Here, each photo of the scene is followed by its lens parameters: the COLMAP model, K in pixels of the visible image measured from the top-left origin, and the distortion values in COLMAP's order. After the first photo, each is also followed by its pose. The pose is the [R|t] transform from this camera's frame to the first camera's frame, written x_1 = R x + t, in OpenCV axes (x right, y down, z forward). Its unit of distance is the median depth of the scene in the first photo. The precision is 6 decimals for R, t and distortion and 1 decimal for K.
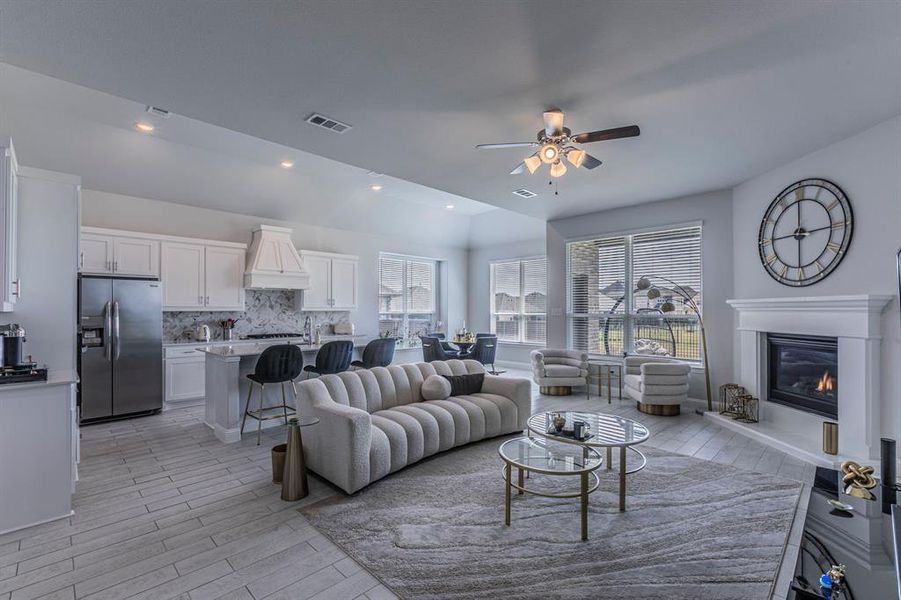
lens RADIAL K [[400.6, 0, 450.9], [0, 400.6, 306.8], [0, 0, 1]] dist [-0.001586, -0.000599]
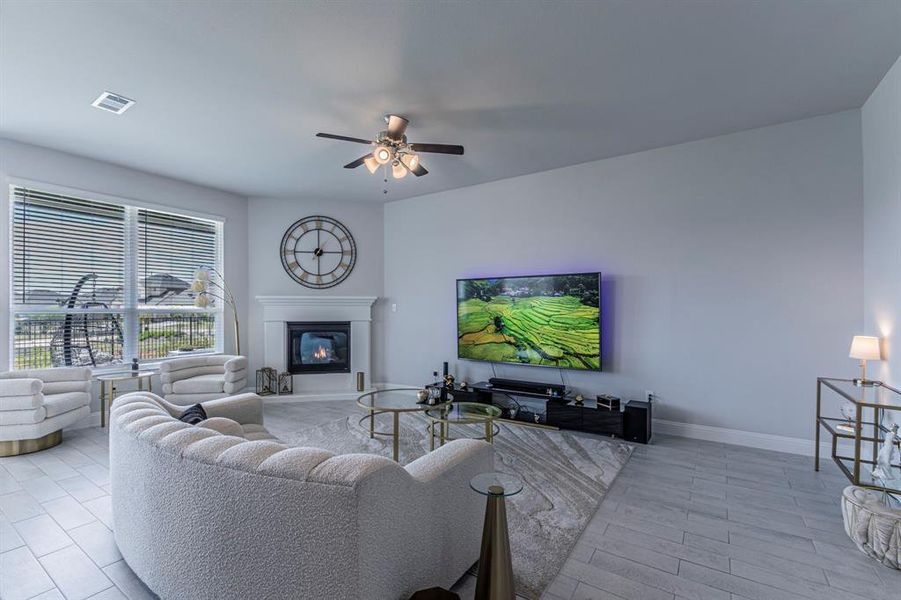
lens RADIAL K [[400.6, 0, 451.2], [0, 400.6, 304.9], [0, 0, 1]] dist [-0.001586, -0.000599]
pose [[-0.195925, 0.010791, 0.980560, -0.667119], [-0.005261, 0.999913, -0.012055, 0.024594], [-0.980605, -0.007520, -0.195851, 0.847815]]
